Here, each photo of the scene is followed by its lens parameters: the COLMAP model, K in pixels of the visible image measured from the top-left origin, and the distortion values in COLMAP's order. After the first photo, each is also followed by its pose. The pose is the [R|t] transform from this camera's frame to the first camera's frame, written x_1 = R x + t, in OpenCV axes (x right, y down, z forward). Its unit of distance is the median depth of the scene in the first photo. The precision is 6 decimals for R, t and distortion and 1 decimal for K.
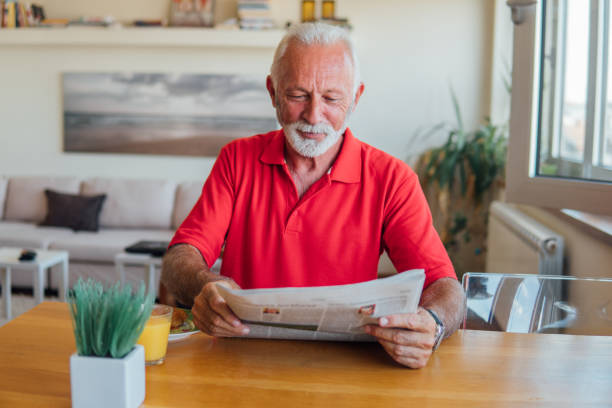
lens RADIAL K [[807.2, 0, 306.0], [0, 807.2, 204.0], [0, 0, 1]] dist [-0.050192, -0.530392]
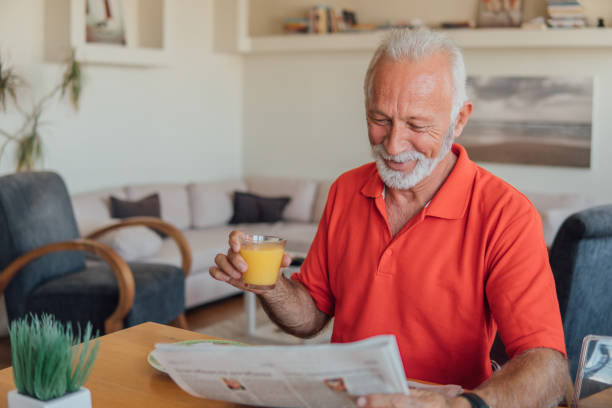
lens RADIAL K [[807.2, 0, 306.0], [0, 807.2, 204.0], [0, 0, 1]] dist [-0.050192, -0.530392]
pose [[0.878219, 0.042599, -0.476359, 0.115748], [-0.040060, 0.999077, 0.015488, -0.018355], [0.476579, 0.005481, 0.879115, 0.067057]]
